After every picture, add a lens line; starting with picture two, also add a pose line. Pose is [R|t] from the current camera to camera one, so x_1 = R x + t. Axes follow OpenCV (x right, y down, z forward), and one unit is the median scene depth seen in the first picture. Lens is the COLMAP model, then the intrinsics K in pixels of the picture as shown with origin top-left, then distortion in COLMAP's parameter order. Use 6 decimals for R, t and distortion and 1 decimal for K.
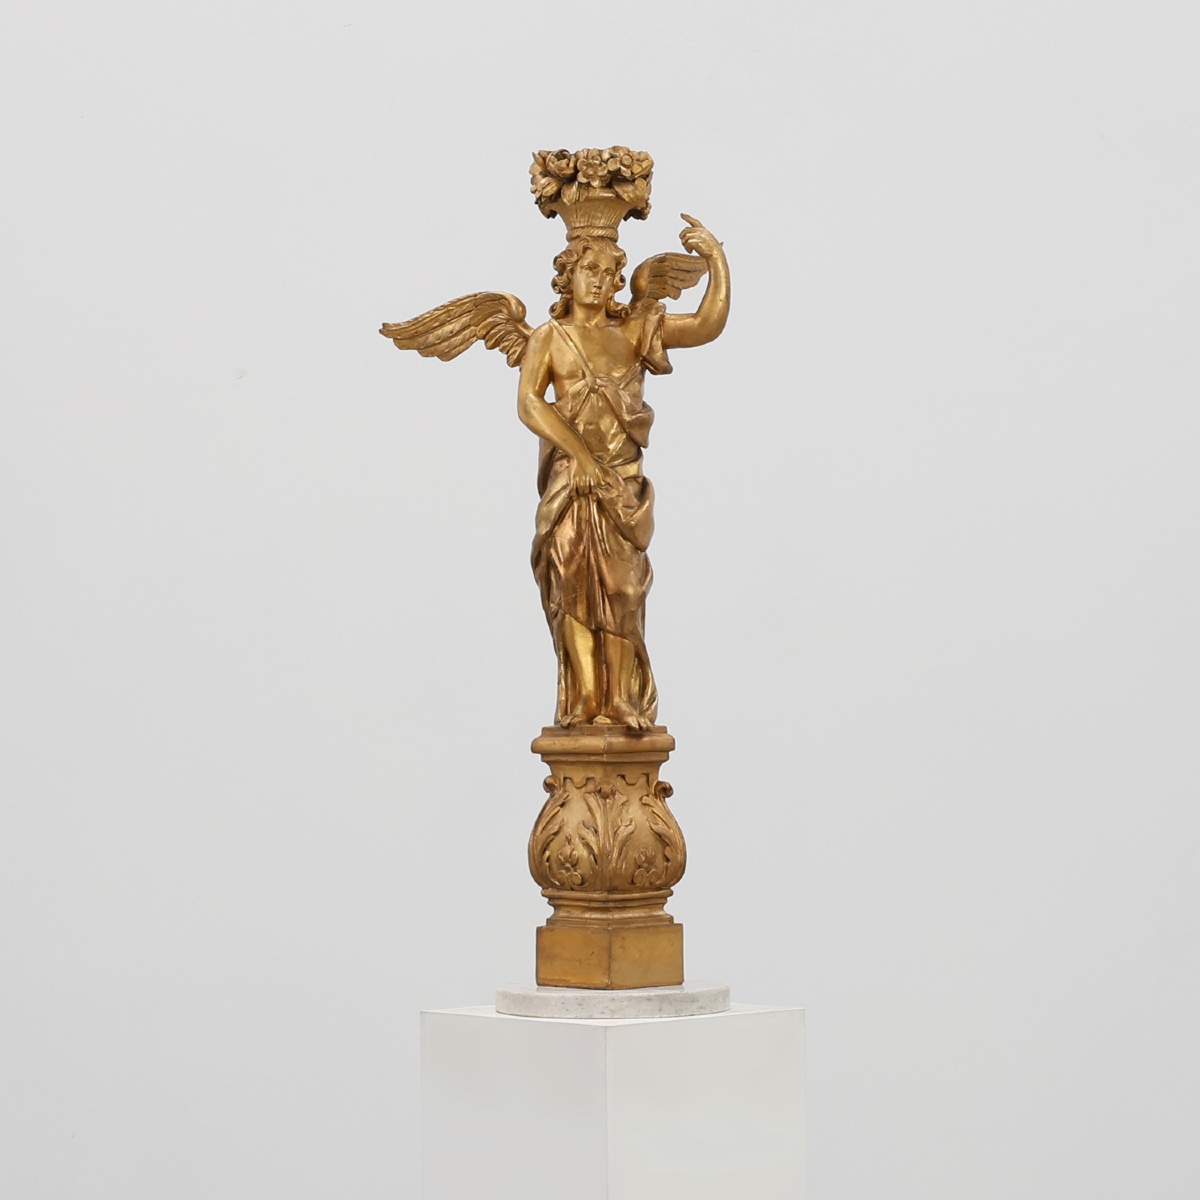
lens RADIAL K [[2884.2, 0, 598.3], [0, 2884.2, 675.6], [0, 0, 1]] dist [0.068595, 0.015105]
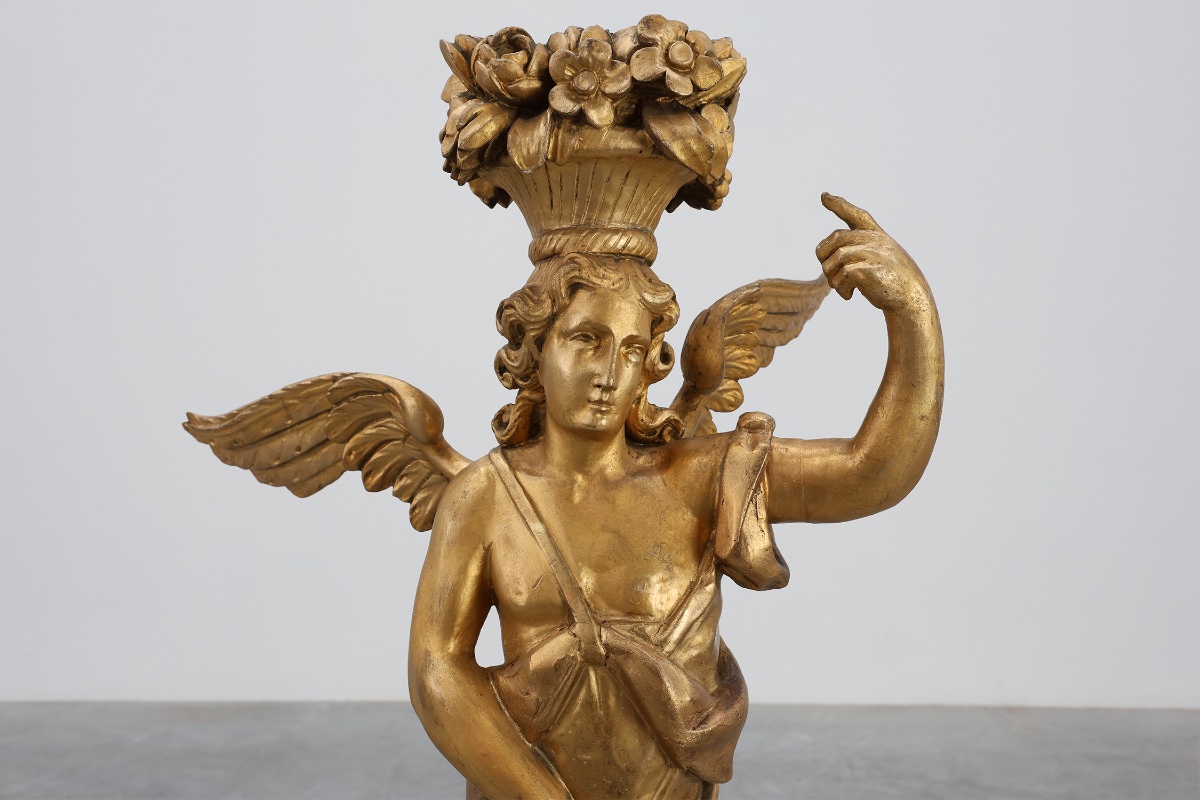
lens RADIAL K [[1162.6, 0, 600.0], [0, 1162.6, 400.0], [0, 0, 1]] dist [-0.003549, -0.000098]
pose [[0.999872, -0.001654, -0.015904, 0.001513], [0.001879, 0.999898, 0.014185, -0.134125], [0.015879, -0.014213, 0.999773, 0.840620]]
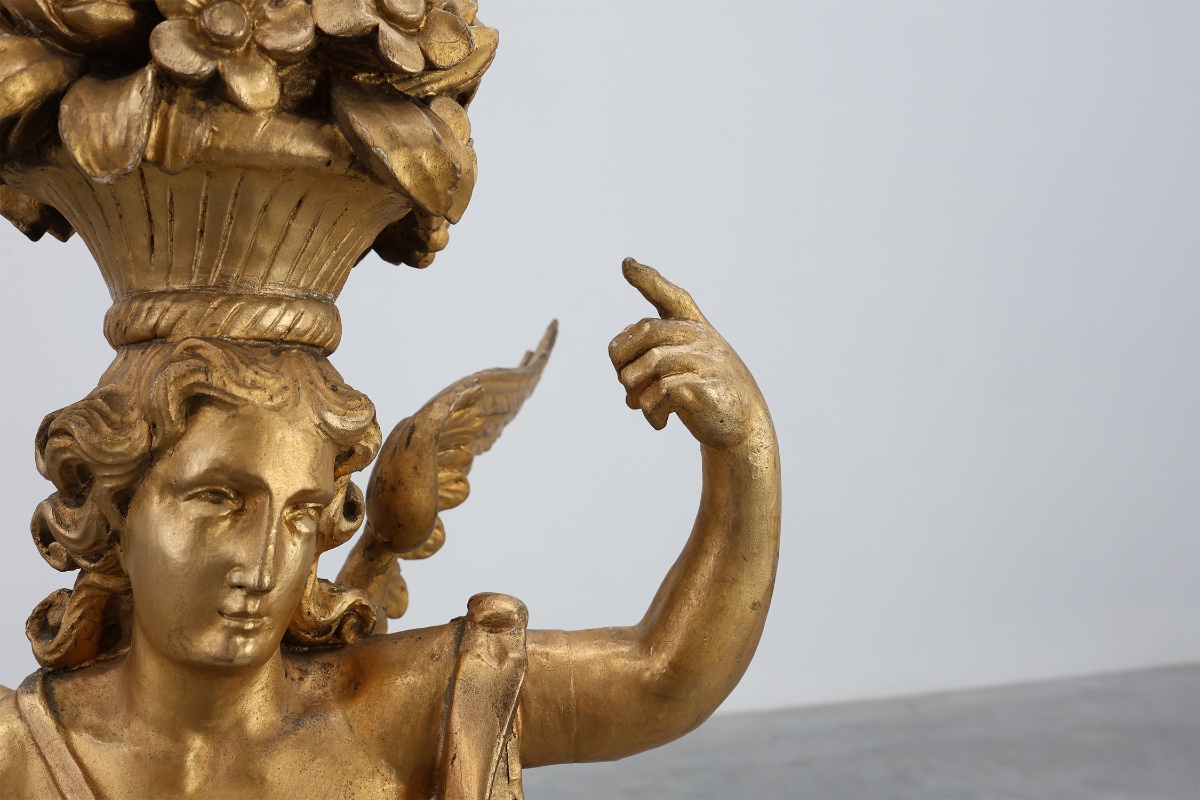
lens RADIAL K [[1044.9, 0, 600.0], [0, 1044.9, 400.0], [0, 0, 1]] dist [0.003448, -0.002193]
pose [[0.936568, 0.014267, 0.350194, -0.003393], [-0.012738, 0.999897, -0.006667, -0.146936], [-0.350253, 0.001783, 0.936653, 0.914865]]
